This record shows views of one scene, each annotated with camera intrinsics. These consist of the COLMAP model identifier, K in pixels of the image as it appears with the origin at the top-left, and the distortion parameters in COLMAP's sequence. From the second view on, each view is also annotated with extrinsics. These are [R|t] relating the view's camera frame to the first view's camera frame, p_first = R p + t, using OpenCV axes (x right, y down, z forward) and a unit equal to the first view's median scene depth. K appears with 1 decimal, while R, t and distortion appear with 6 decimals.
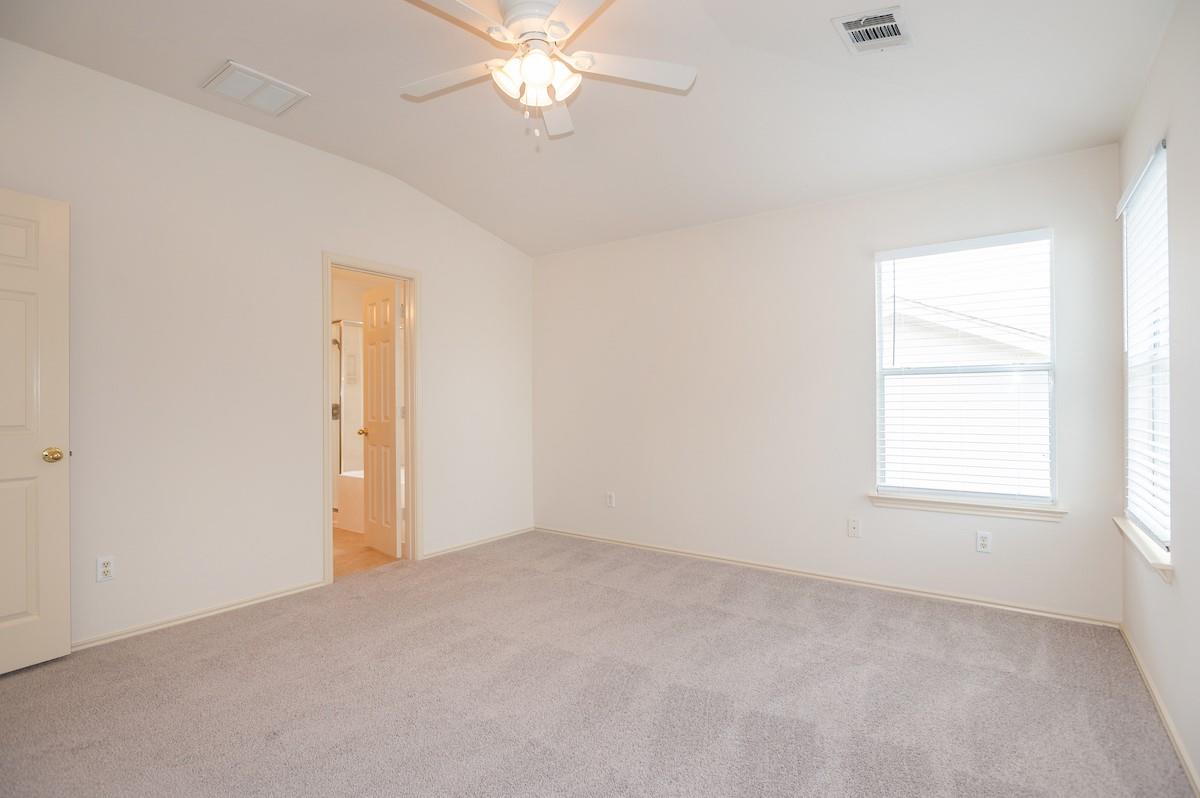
lens RADIAL K [[576.1, 0, 602.1], [0, 576.1, 402.7], [0, 0, 1]] dist [-0.000850, -0.000213]
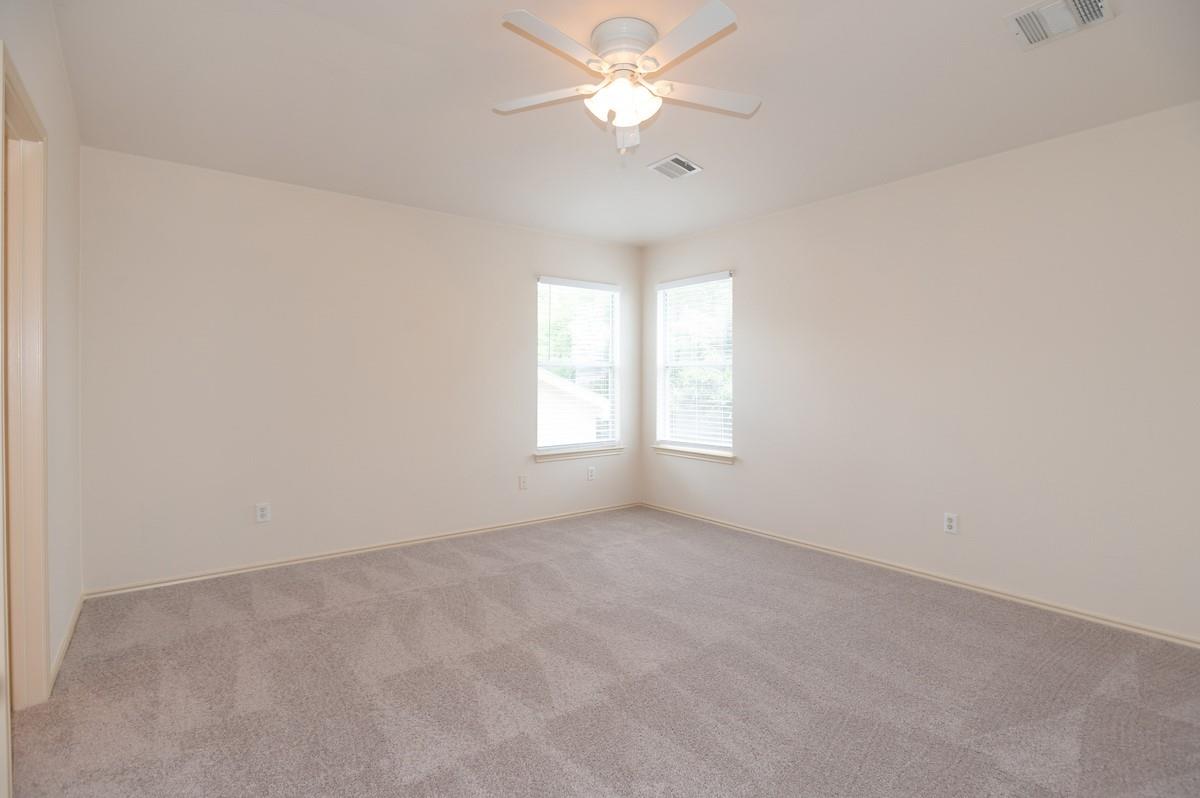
lens RADIAL K [[576.1, 0, 601.6], [0, 576.1, 392.6], [0, 0, 1]] dist [-0.000850, -0.000213]
pose [[0.298901, -0.018136, 0.954112, -0.771780], [-0.005381, 0.999771, 0.020689, -0.014226], [-0.954269, -0.011318, 0.298735, 0.449596]]
